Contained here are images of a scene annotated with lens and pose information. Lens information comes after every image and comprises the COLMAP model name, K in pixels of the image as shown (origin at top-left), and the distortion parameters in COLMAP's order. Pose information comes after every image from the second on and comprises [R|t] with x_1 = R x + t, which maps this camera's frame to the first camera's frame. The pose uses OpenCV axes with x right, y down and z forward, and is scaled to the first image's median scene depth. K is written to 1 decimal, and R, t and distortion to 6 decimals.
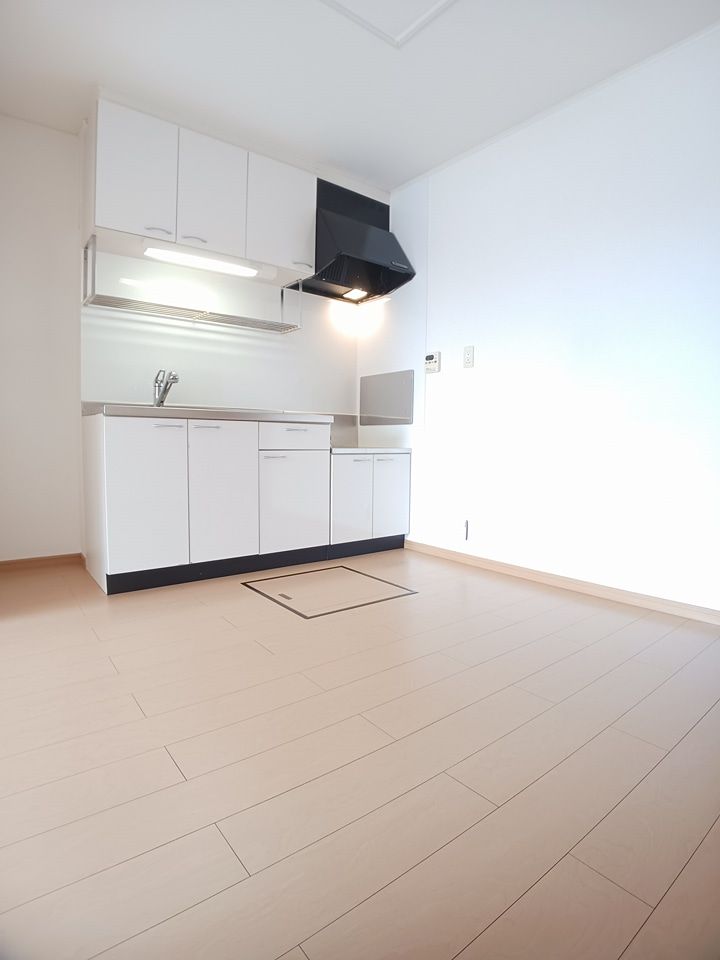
lens RADIAL K [[498.3, 0, 358.8], [0, 498.3, 492.2], [0, 0, 1]] dist [-0.081904, 0.000175]
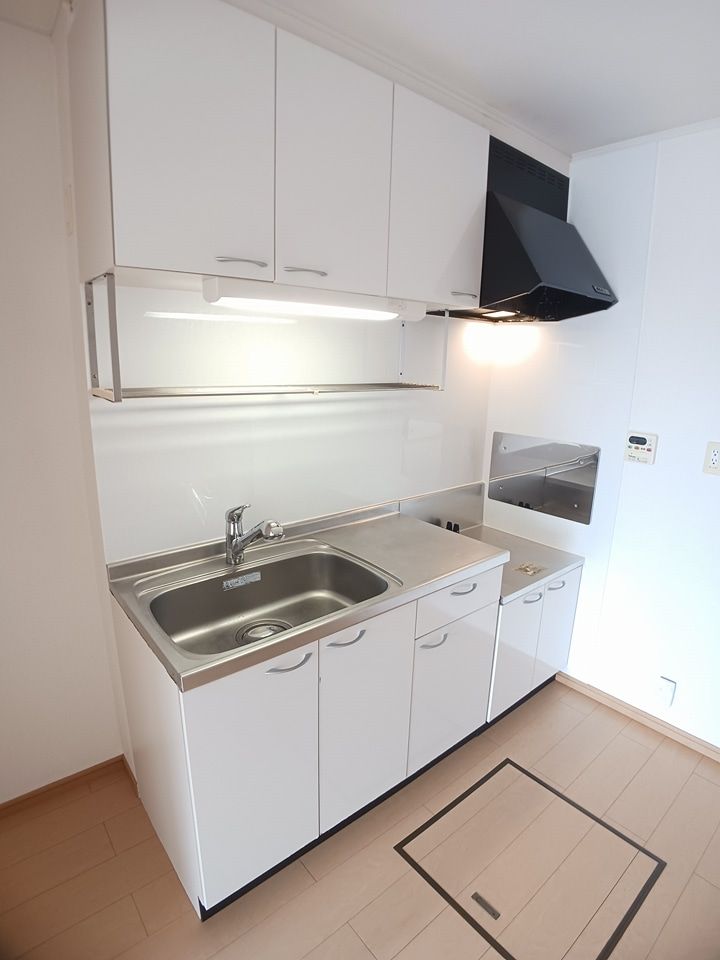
lens RADIAL K [[494.9, 0, 360.0], [0, 494.9, 480.0], [0, 0, 1]] dist [-0.062699, 0.000008]
pose [[0.999508, -0.001361, 0.031327, -0.255675], [-0.002779, 0.991283, 0.131718, -0.317166], [-0.031234, -0.131740, 0.990792, 0.384584]]
